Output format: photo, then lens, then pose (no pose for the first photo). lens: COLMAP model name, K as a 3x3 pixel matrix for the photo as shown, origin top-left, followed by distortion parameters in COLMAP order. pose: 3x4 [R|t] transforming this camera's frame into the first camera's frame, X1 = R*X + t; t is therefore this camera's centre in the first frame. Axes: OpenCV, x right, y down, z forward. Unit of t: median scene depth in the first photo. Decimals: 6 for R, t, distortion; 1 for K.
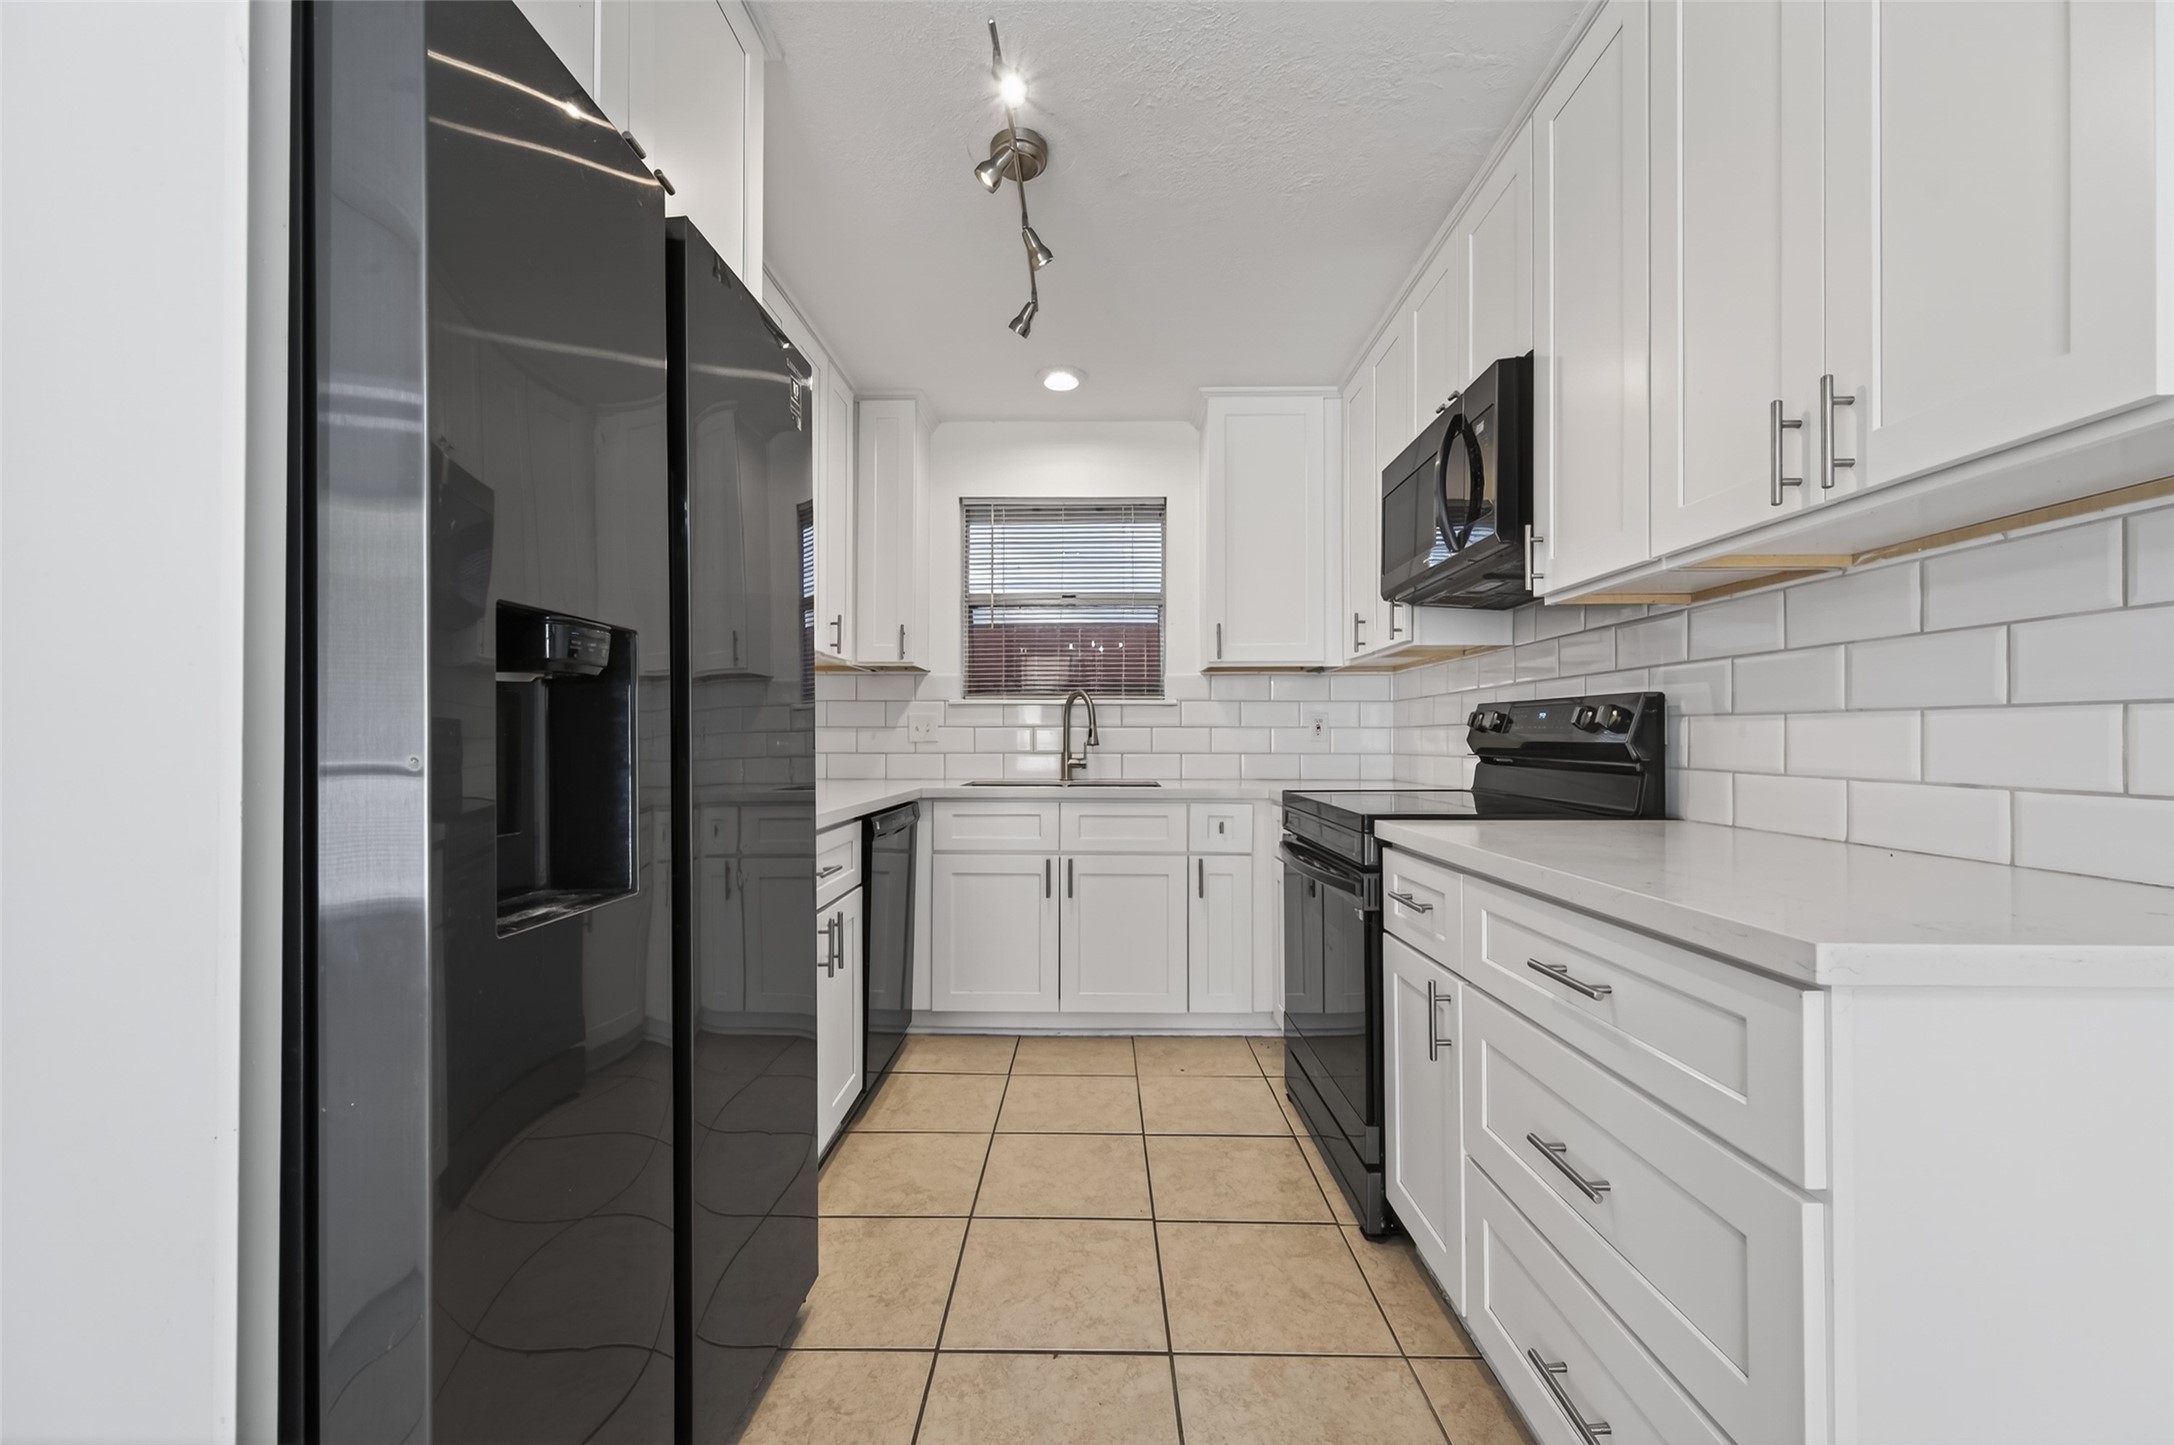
lens RADIAL K [[853.3, 0, 1102.1], [0, 853.3, 734.3], [0, 0, 1]] dist [0.003590, -0.000739]
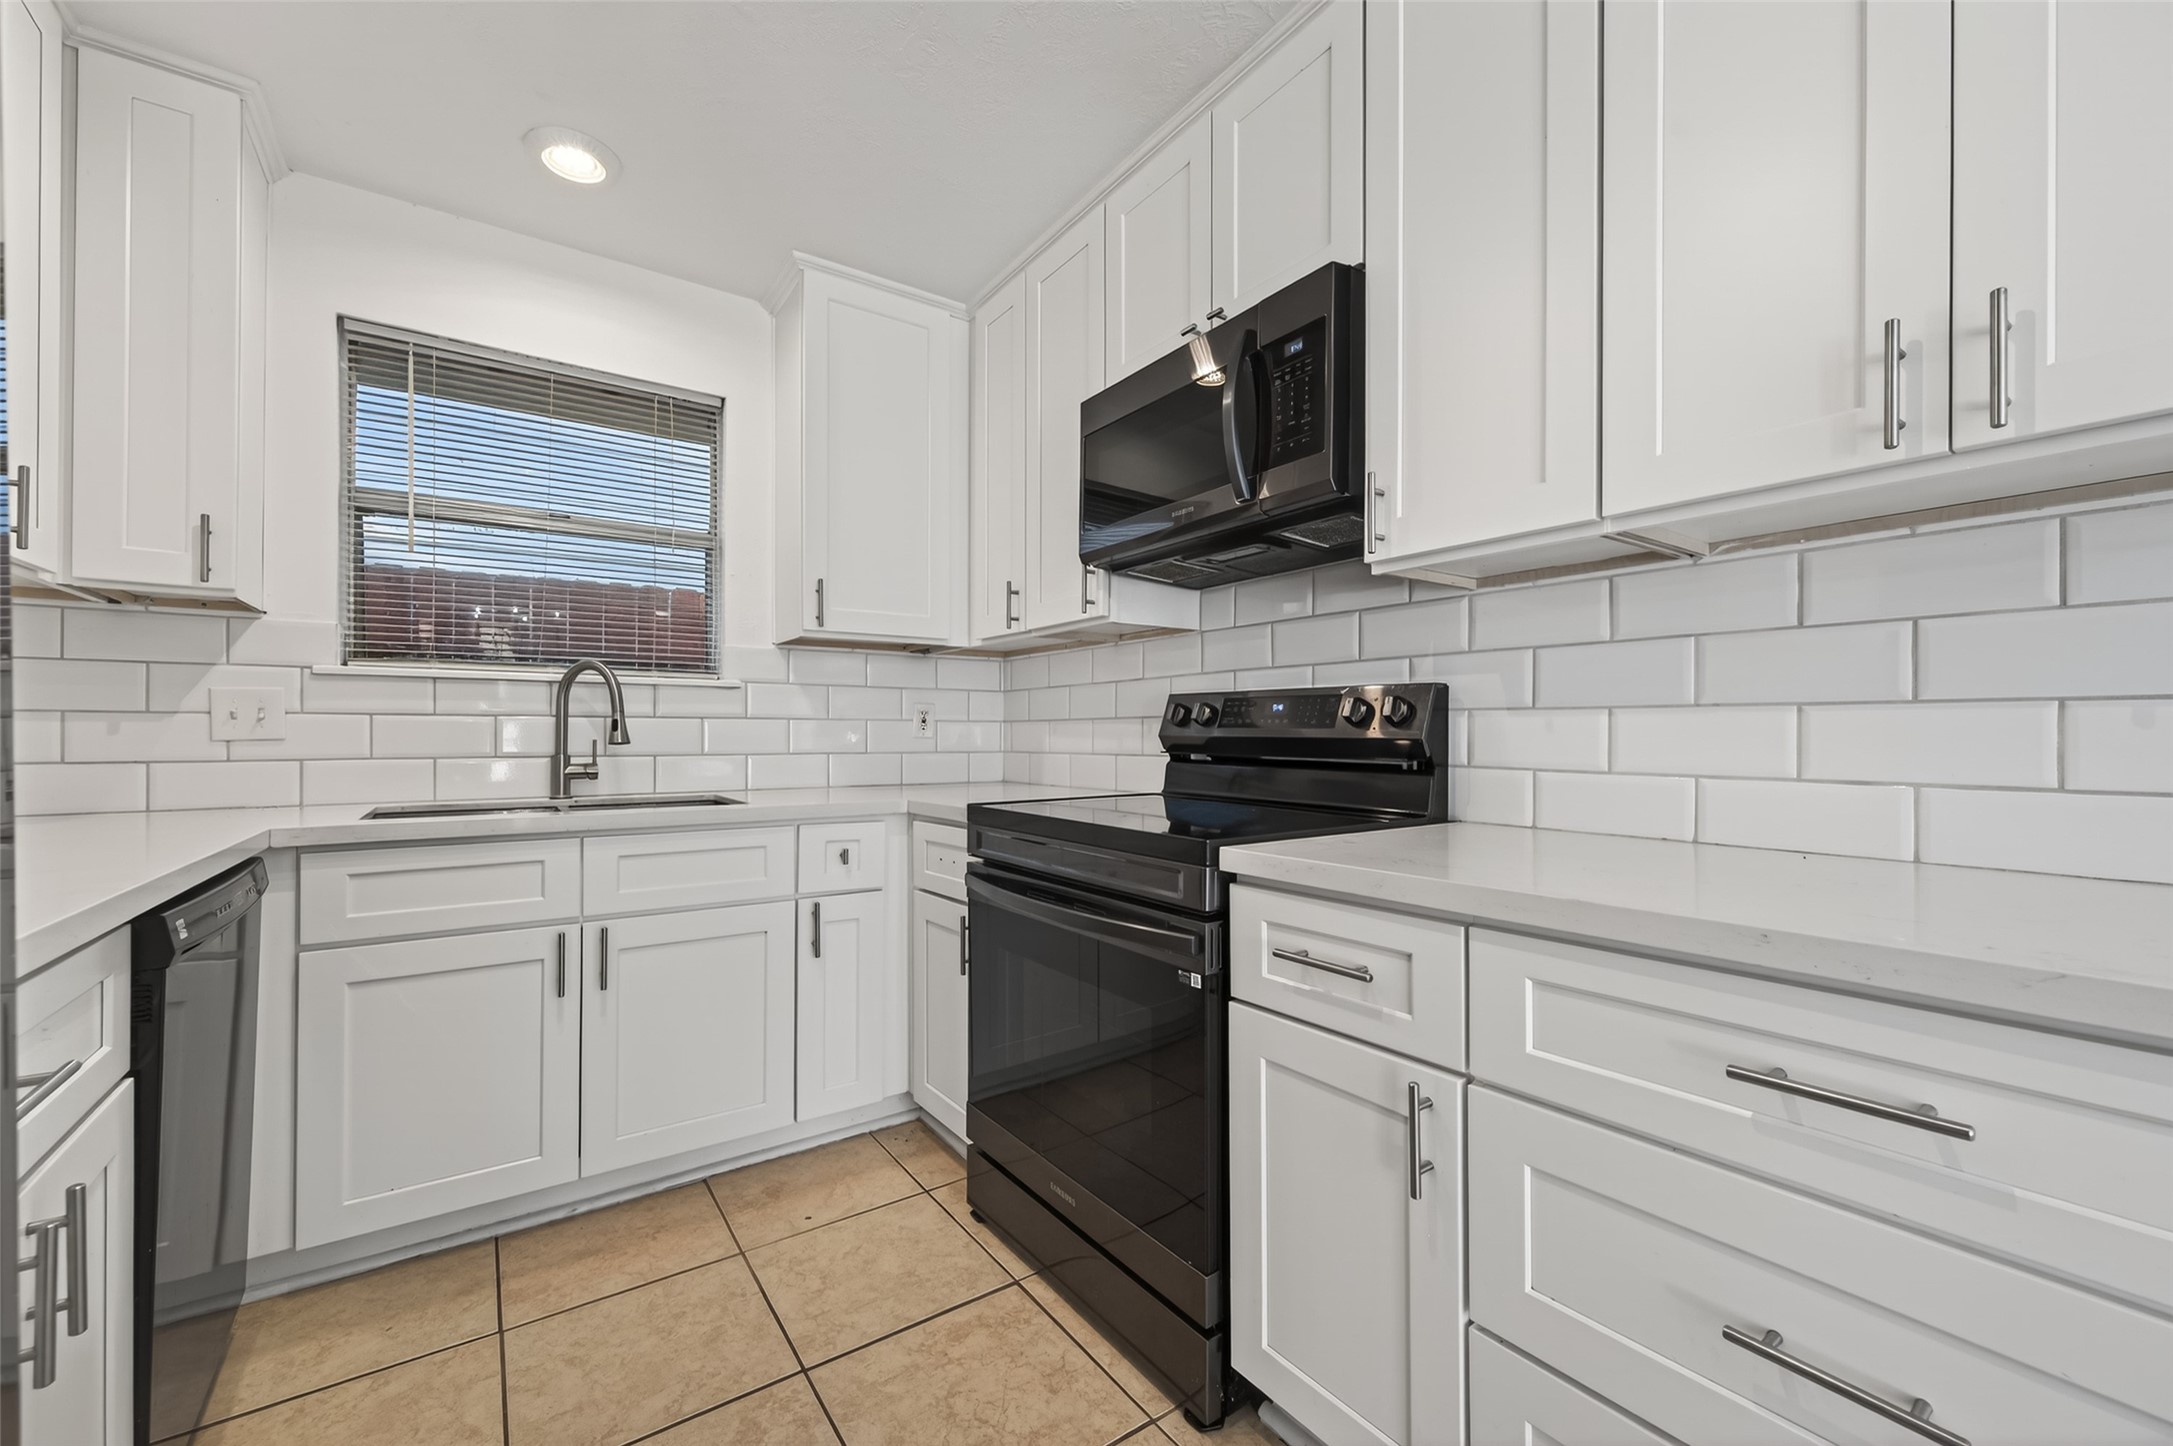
lens RADIAL K [[852.9, 0, 1104.3], [0, 852.9, 731.5], [0, 0, 1]] dist [0.003590, -0.000739]
pose [[0.808194, 0.002086, 0.588912, -0.108855], [-0.003305, 0.999994, 0.000993, 0.001381], [-0.588907, -0.002749, 0.808196, 0.283153]]
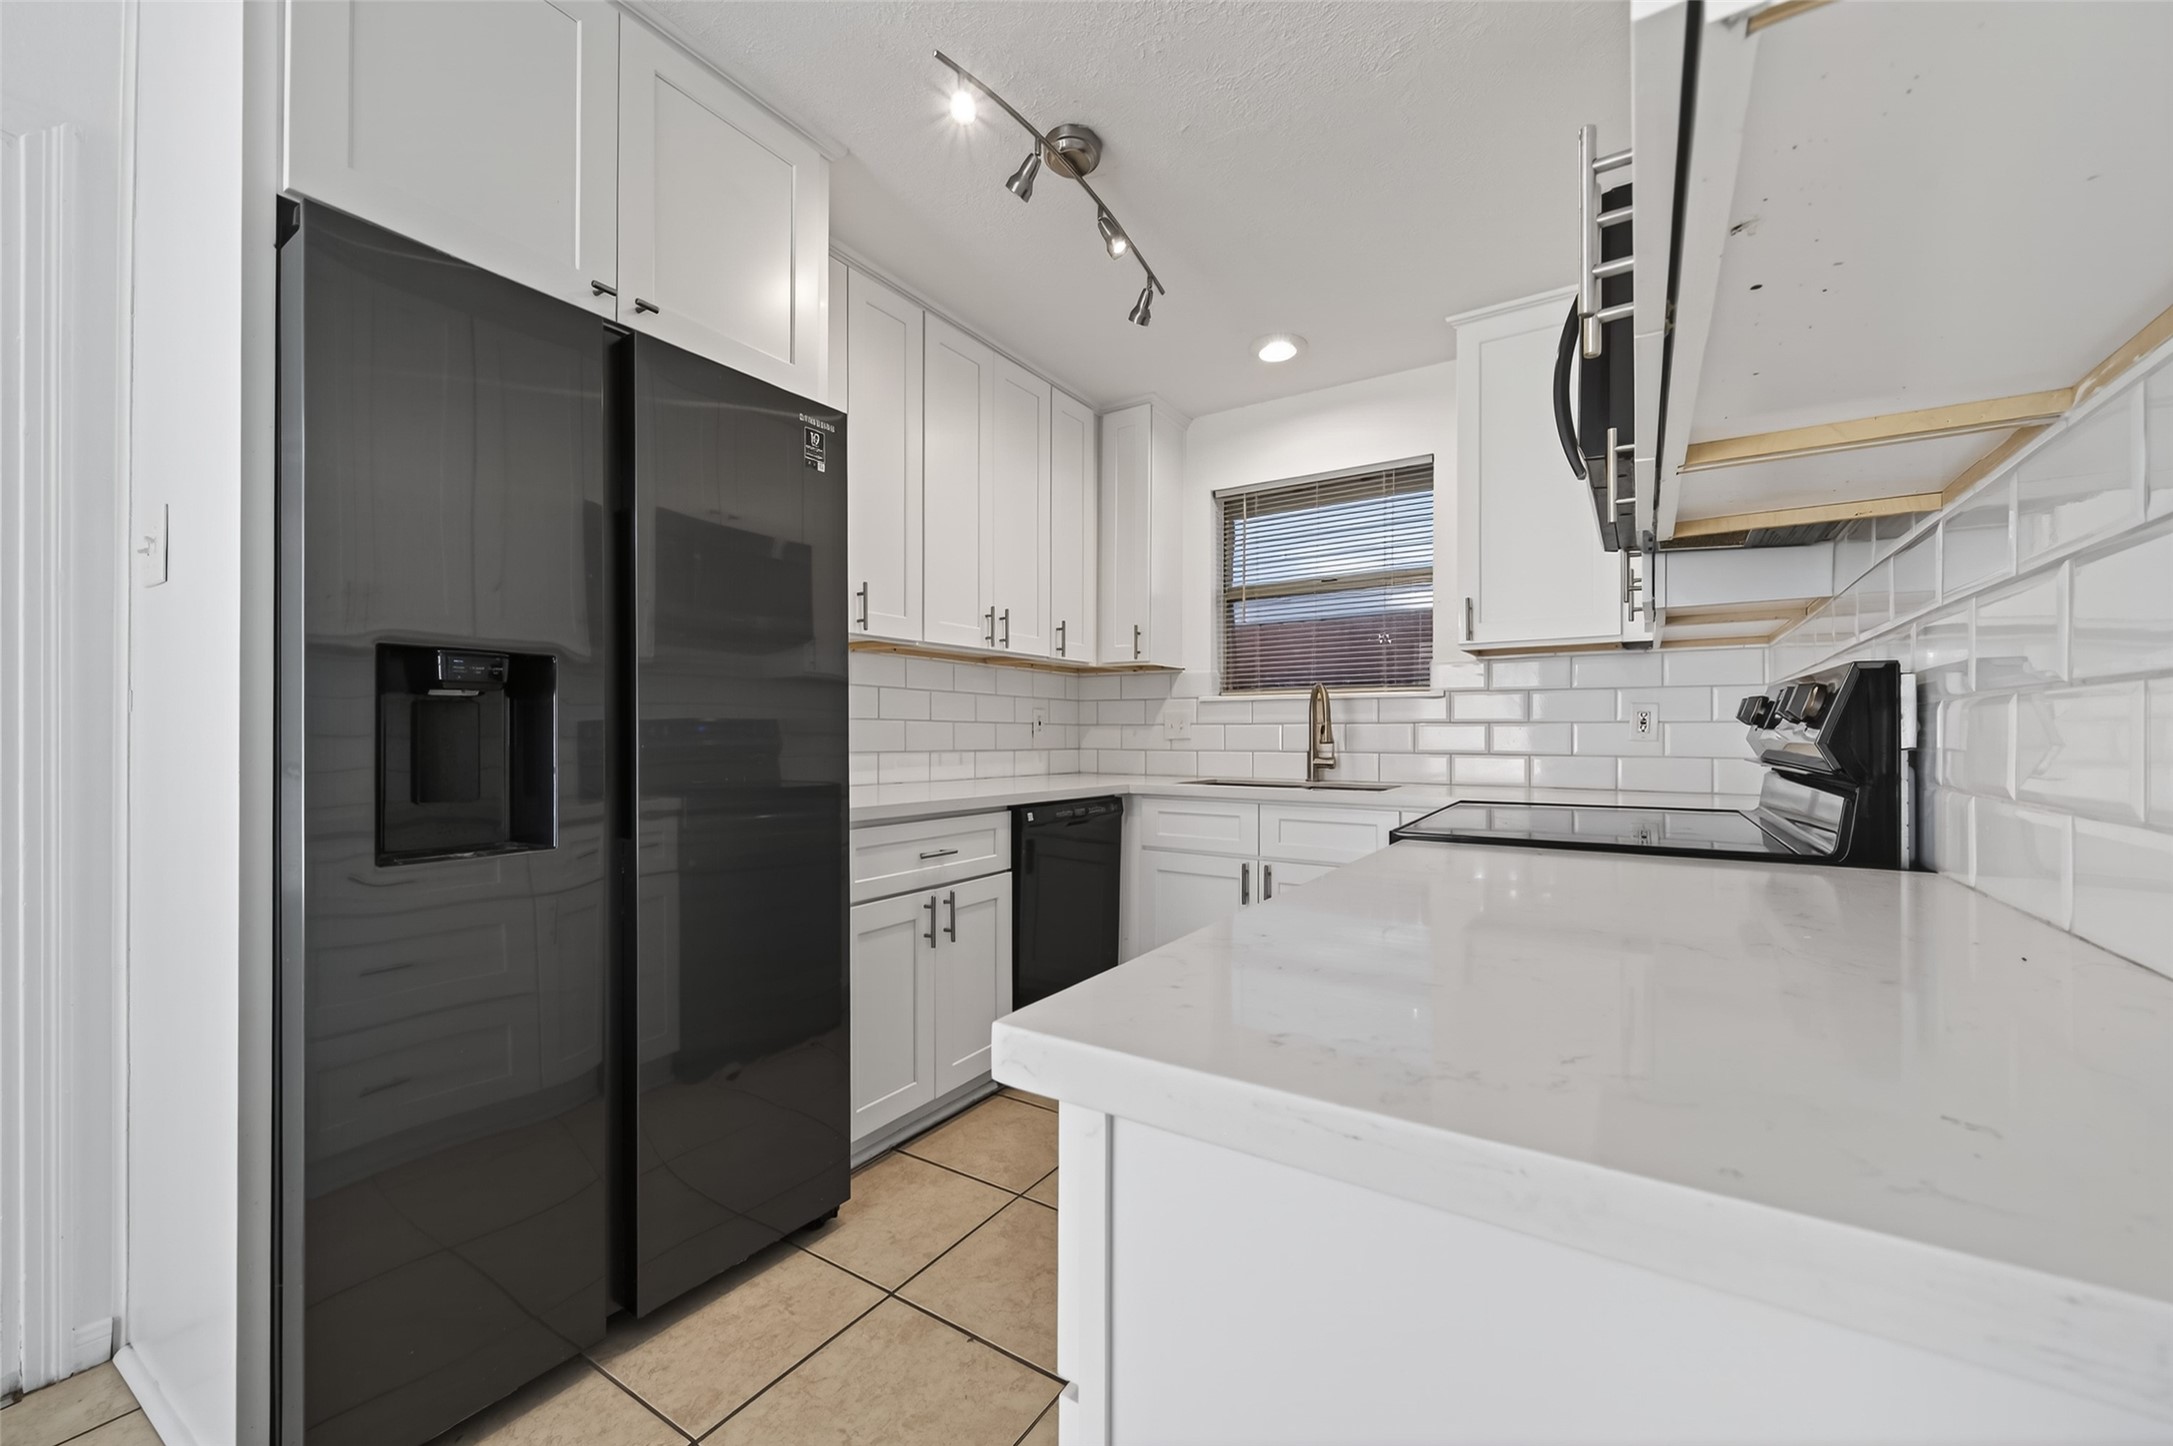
lens RADIAL K [[852.9, 0, 1082.0], [0, 852.9, 737.2], [0, 0, 1]] dist [0.003590, -0.000739]
pose [[0.842350, 0.002524, -0.538924, 0.294522], [0.000996, 0.999980, 0.006239, 0.000593], [0.538929, -0.005792, 0.842331, 0.104800]]
